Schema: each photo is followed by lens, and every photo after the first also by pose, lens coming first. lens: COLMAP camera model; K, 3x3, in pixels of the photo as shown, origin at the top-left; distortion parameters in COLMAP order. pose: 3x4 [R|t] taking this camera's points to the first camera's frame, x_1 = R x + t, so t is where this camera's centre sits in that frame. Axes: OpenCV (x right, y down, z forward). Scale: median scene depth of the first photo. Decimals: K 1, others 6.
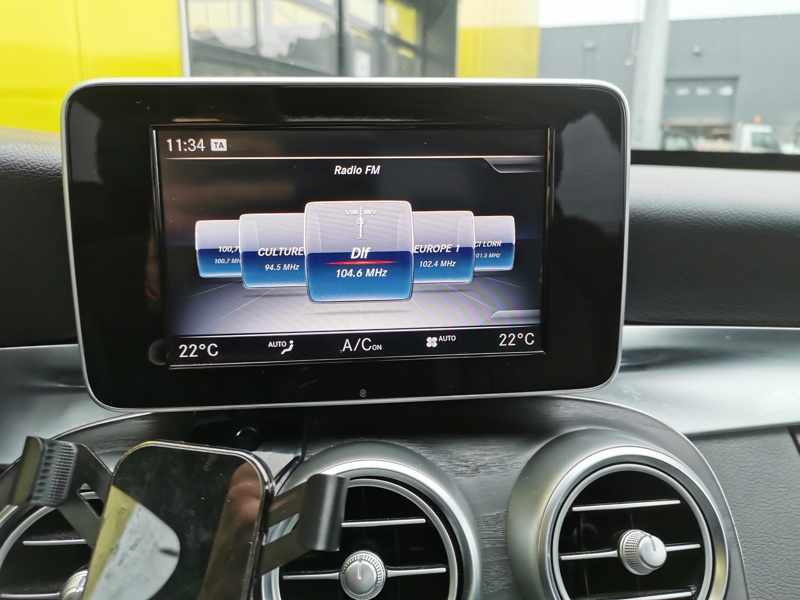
lens RADIAL K [[629.7, 0, 400.0], [0, 629.7, 300.0], [0, 0, 1]] dist [0.025386, -0.004597]
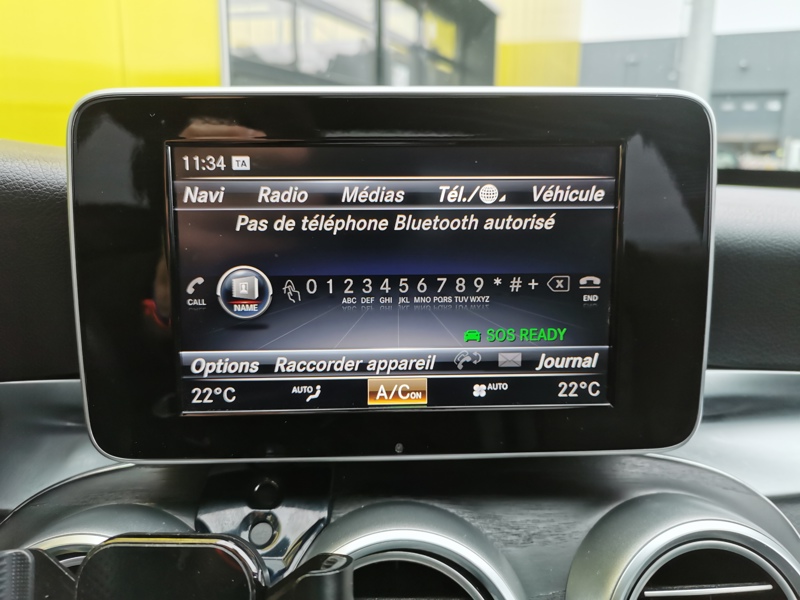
lens RADIAL K [[628.3, 0, 398.3], [0, 628.3, 301.5], [0, 0, 1]] dist [0.010340, 0.003109]
pose [[0.998322, 0.016846, -0.055401, -0.014945], [-0.017883, 0.999673, -0.018280, -0.036886], [0.055075, 0.019240, 0.998297, 0.128631]]
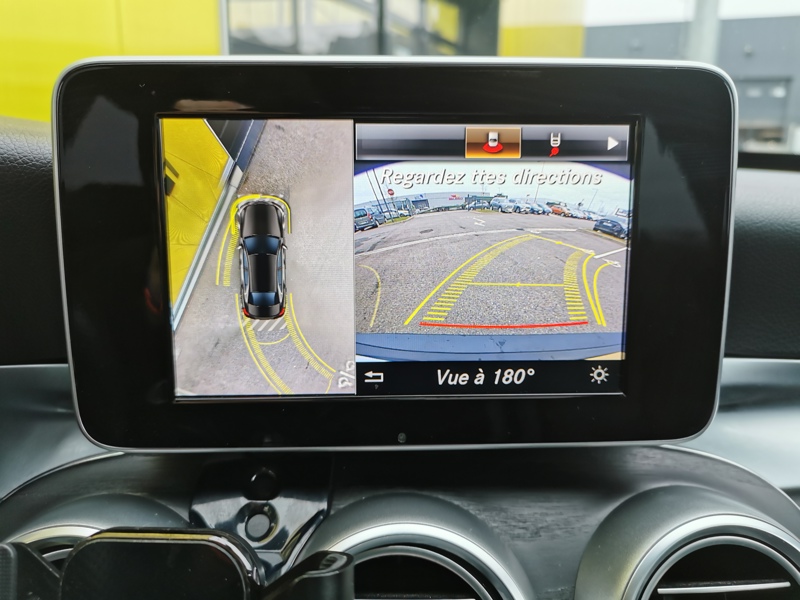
lens RADIAL K [[627.5, 0, 397.5], [0, 627.5, 299.4], [0, 0, 1]] dist [0.008665, 0.001867]
pose [[0.998135, 0.023133, -0.056488, -0.021625], [-0.023148, 0.999732, 0.000384, -0.033455], [0.056481, 0.000924, 0.998403, 0.169666]]
